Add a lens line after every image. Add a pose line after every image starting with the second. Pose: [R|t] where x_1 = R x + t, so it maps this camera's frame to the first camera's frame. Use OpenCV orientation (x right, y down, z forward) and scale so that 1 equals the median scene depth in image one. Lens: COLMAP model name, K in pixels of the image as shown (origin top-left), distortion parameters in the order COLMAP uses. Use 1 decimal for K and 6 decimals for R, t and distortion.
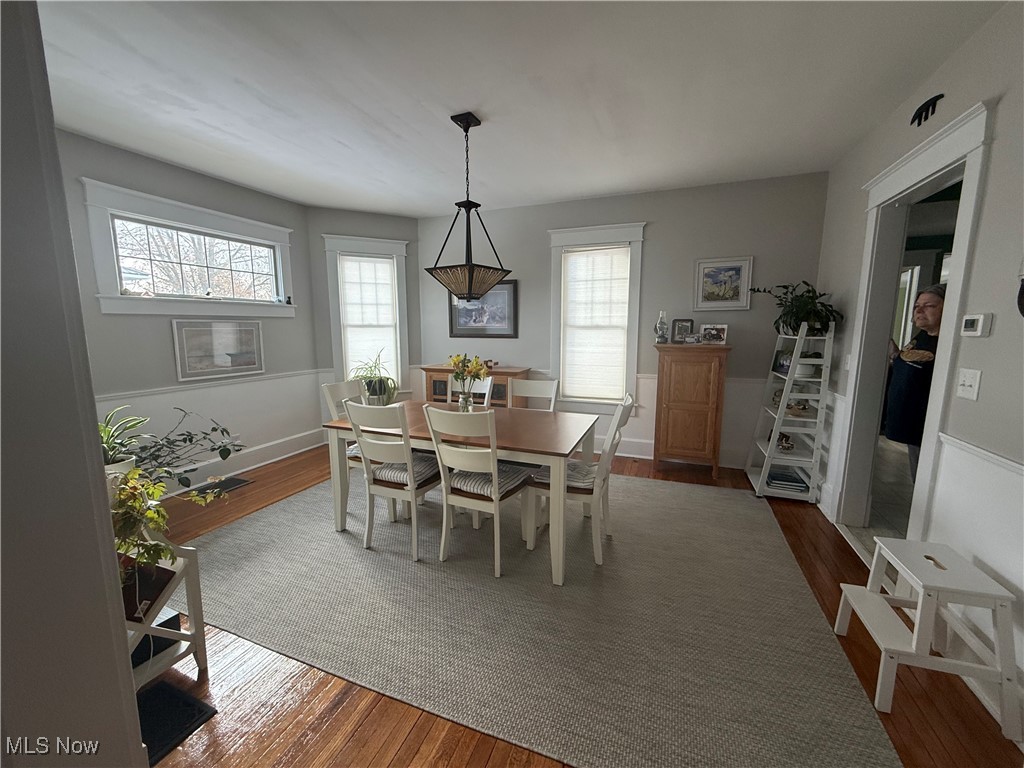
lens RADIAL K [[409.0, 0, 508.2], [0, 409.0, 383.8], [0, 0, 1]] dist [0.000898, 0.000162]
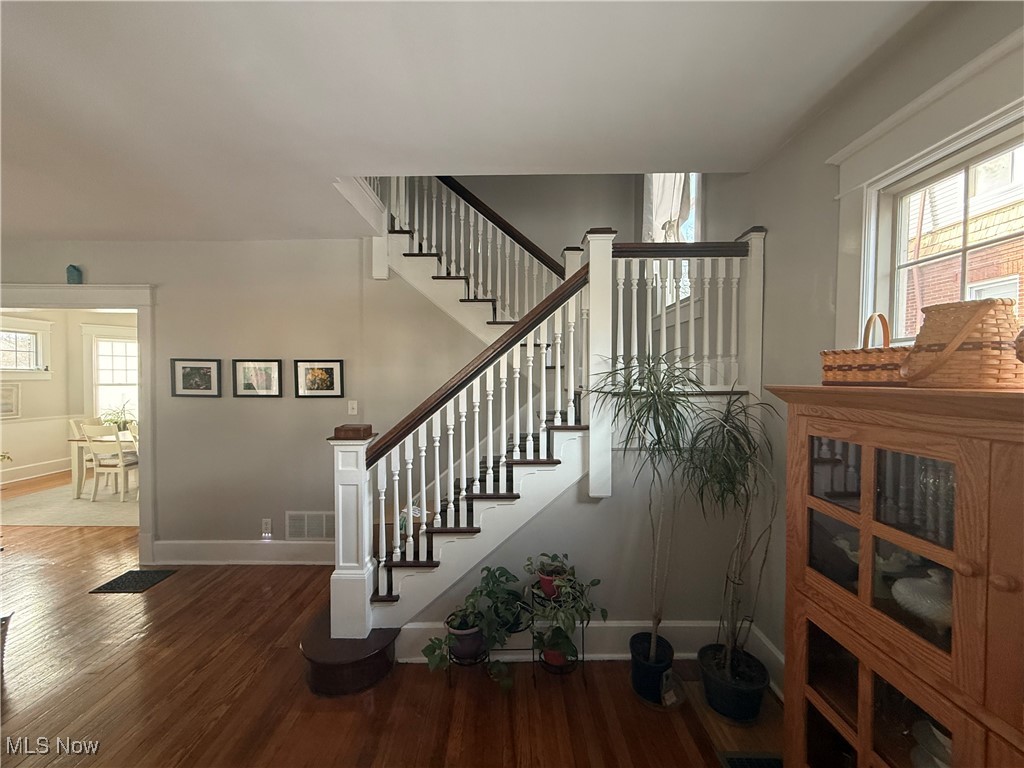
lens RADIAL K [[409.0, 0, 508.2], [0, 409.0, 383.8], [0, 0, 1]] dist [0.000898, 0.000162]
pose [[0.931802, -0.004481, 0.362940, 0.463217], [0.049565, 0.992128, -0.115003, 0.099783], [-0.359567, 0.125149, 0.924689, -0.926037]]
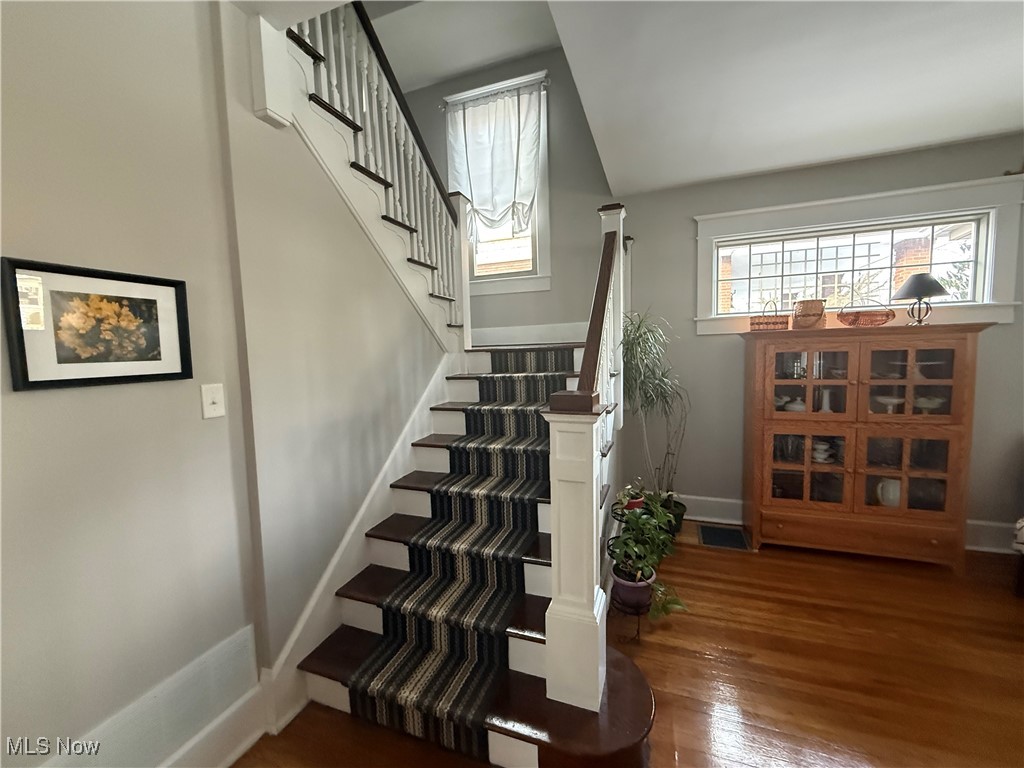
lens RADIAL K [[406.3, 0, 505.9], [0, 406.3, 385.3], [0, 0, 1]] dist [-0.002109, -0.000145]
pose [[-0.011235, -0.082324, 0.996542, 0.161773], [0.169090, 0.982096, 0.083037, 0.045014], [-0.985537, 0.169438, 0.002887, -0.365672]]
